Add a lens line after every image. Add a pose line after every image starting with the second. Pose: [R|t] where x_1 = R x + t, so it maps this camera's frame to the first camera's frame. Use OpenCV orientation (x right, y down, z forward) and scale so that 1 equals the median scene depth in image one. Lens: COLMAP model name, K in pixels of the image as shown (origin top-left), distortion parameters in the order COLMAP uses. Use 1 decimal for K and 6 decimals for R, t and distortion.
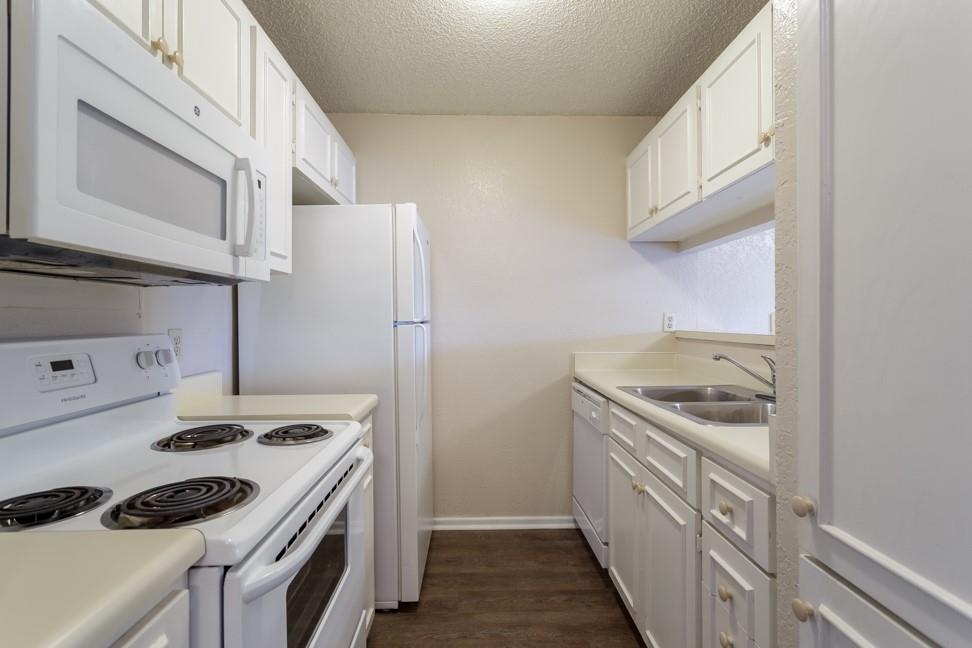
lens RADIAL K [[458.5, 0, 484.5], [0, 458.5, 317.3], [0, 0, 1]] dist [0.003179, 0.000472]
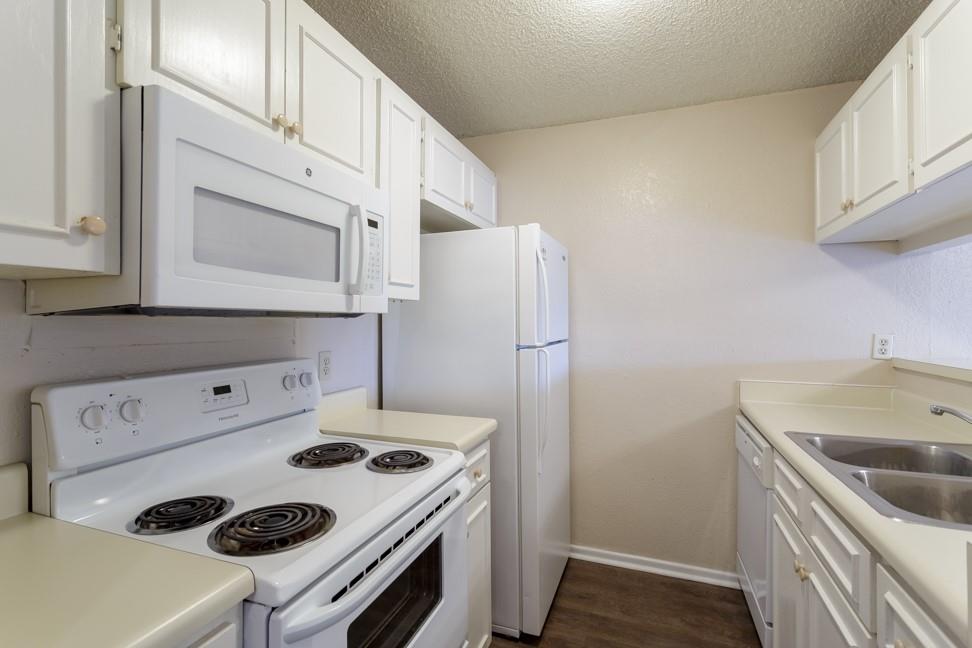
lens RADIAL K [[458.5, 0, 484.5], [0, 458.5, 317.3], [0, 0, 1]] dist [0.003179, 0.000472]
pose [[0.927339, 0.003447, -0.374205, 0.104576], [-0.003937, 0.999992, -0.000546, -0.048516], [0.374201, 0.001980, 0.927346, 0.060230]]
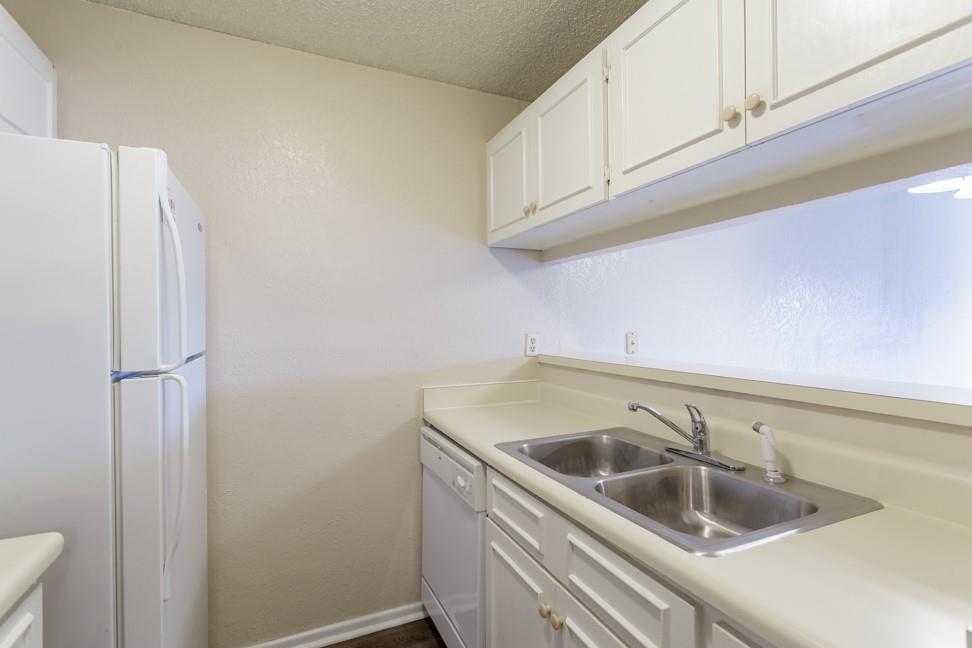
lens RADIAL K [[458.5, 0, 484.5], [0, 458.5, 317.3], [0, 0, 1]] dist [0.003179, 0.000472]
pose [[0.920340, 0.003388, 0.391105, -0.014347], [-0.002241, 0.999992, -0.003390, -0.051065], [-0.391113, 0.002243, 0.920340, 0.350252]]
